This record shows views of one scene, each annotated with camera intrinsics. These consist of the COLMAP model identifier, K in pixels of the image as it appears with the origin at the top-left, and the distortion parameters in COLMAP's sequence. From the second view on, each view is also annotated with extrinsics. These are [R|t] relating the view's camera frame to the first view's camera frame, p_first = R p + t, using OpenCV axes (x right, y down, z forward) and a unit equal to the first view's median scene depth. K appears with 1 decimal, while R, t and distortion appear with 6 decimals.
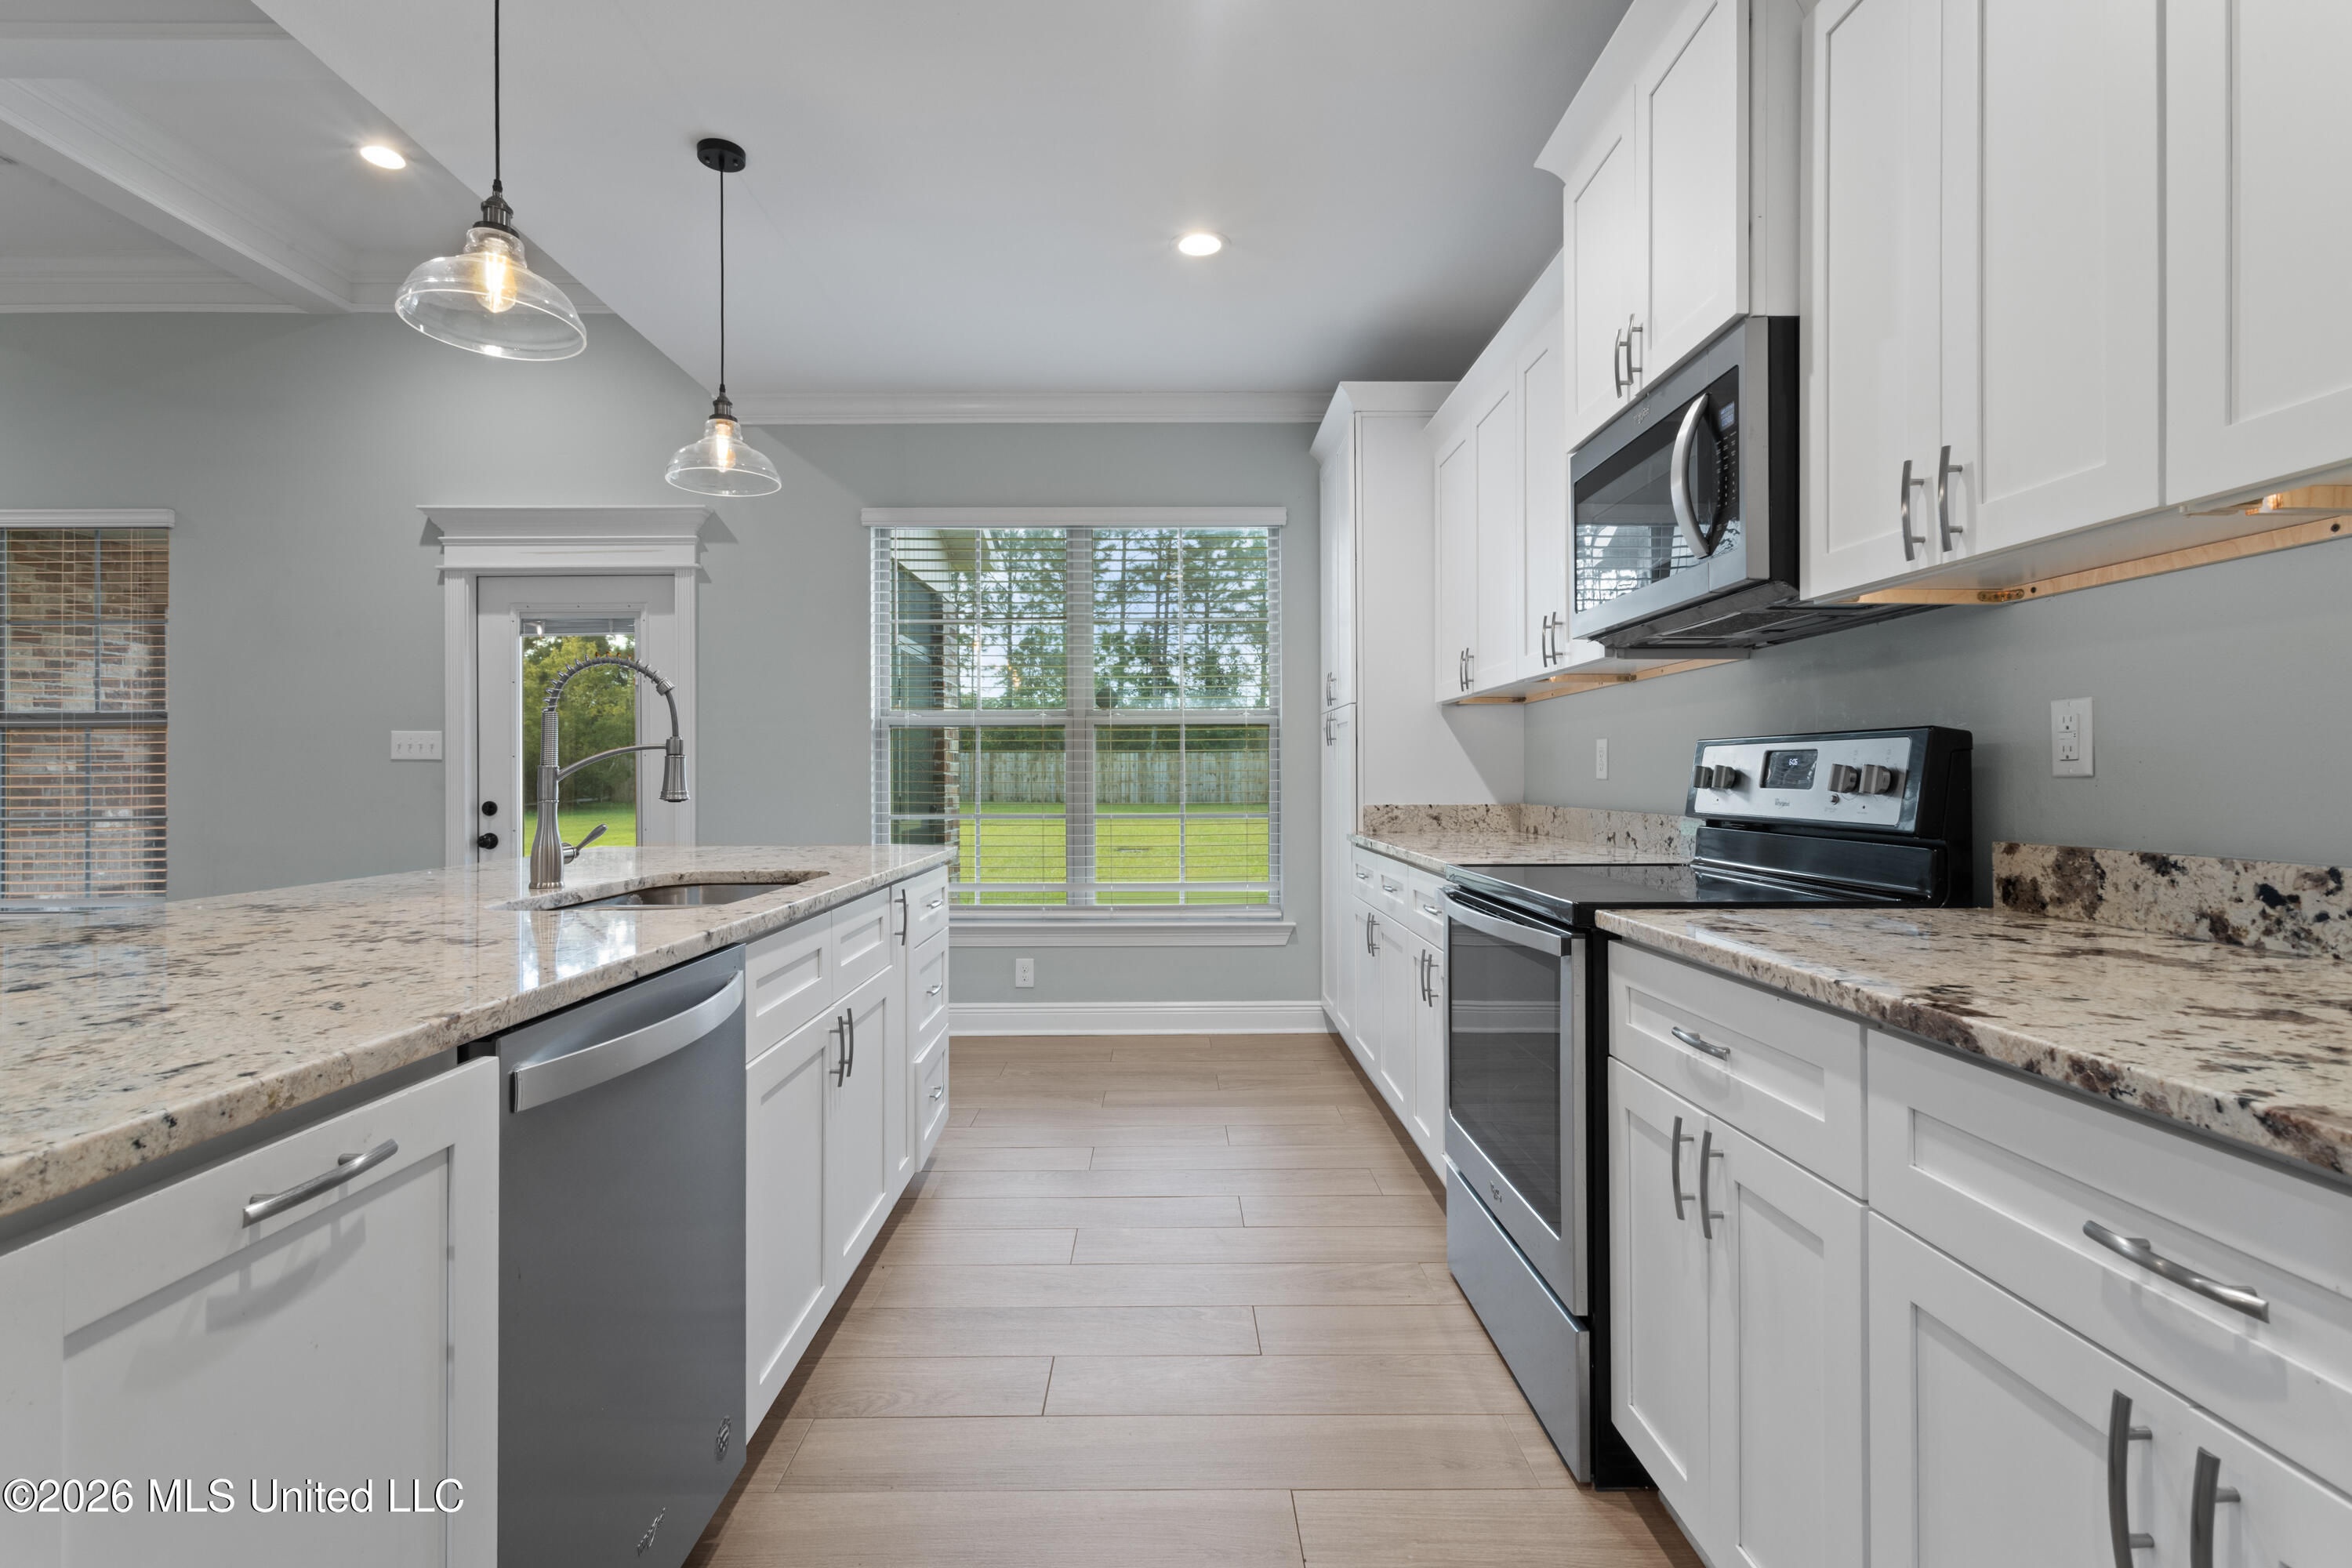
lens RADIAL K [[1105.9, 0, 1171.4], [0, 1105.9, 769.3], [0, 0, 1]] dist [0.003656, 0.001388]
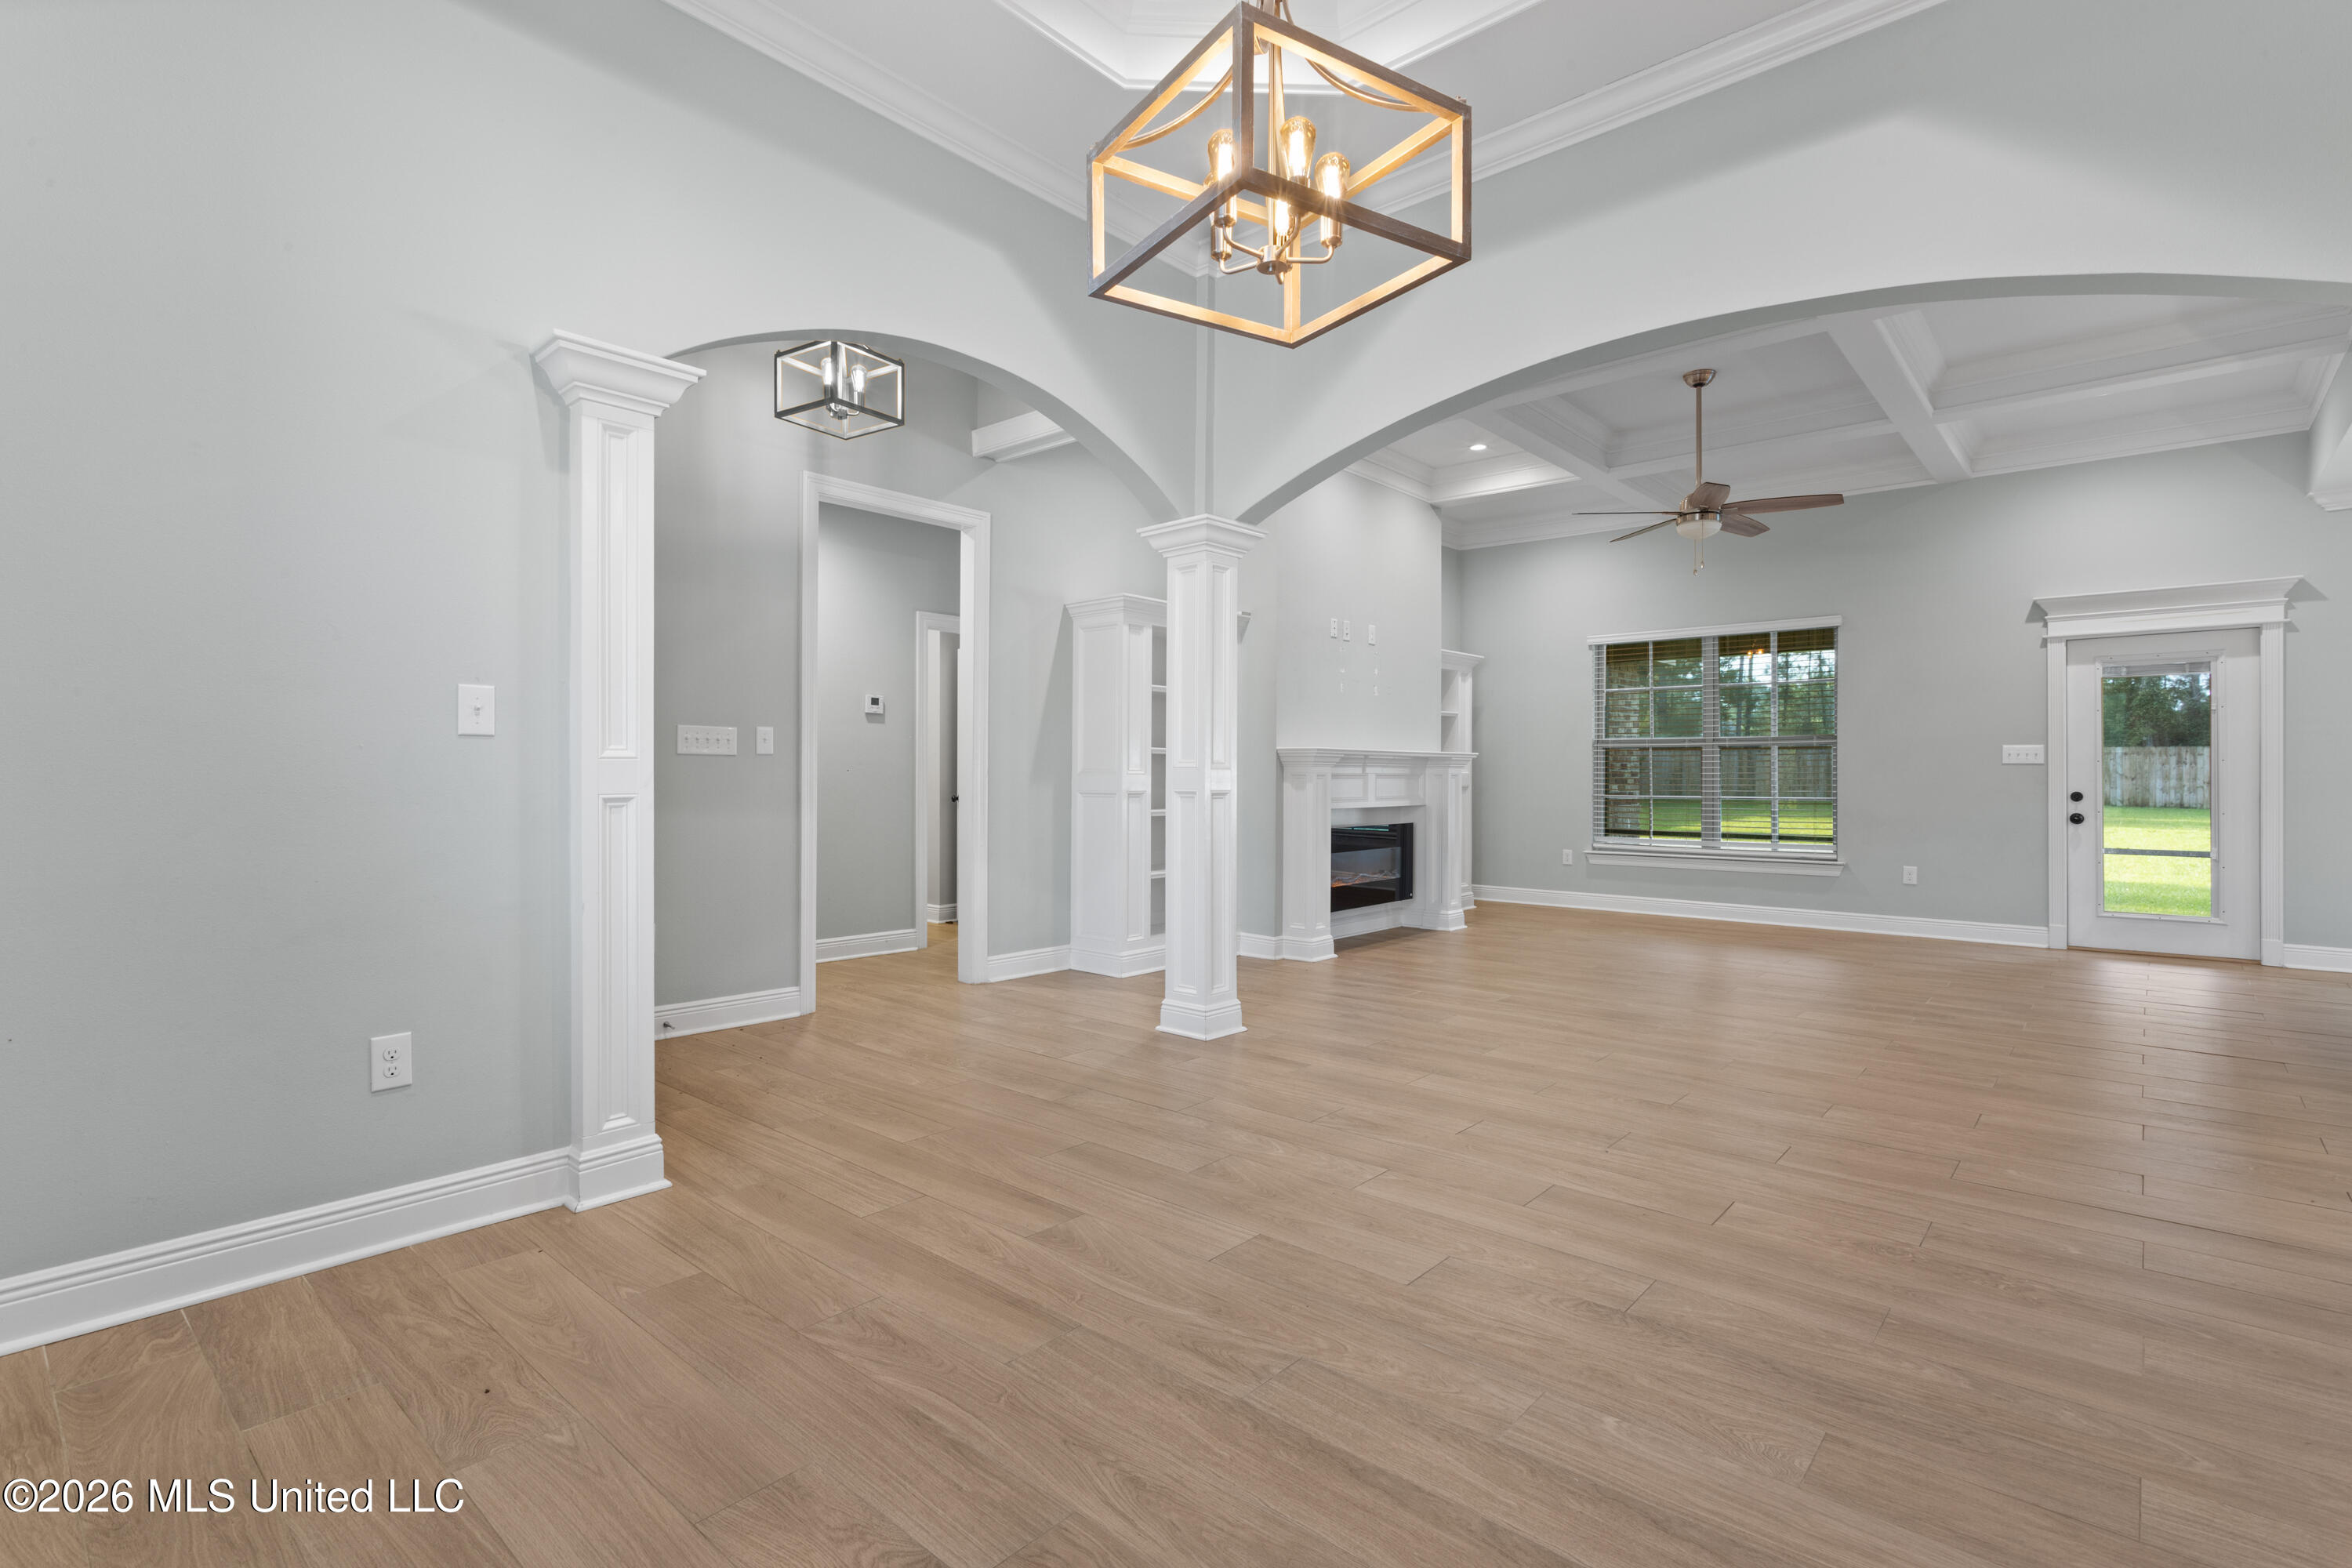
lens RADIAL K [[1105.9, 0, 1171.4], [0, 1105.9, 769.3], [0, 0, 1]] dist [0.003656, 0.001388]
pose [[0.742399, 0.002253, -0.669954, -0.727223], [-0.000106, 0.999995, 0.003246, -0.007975], [0.669958, -0.002339, 0.742395, -1.270688]]
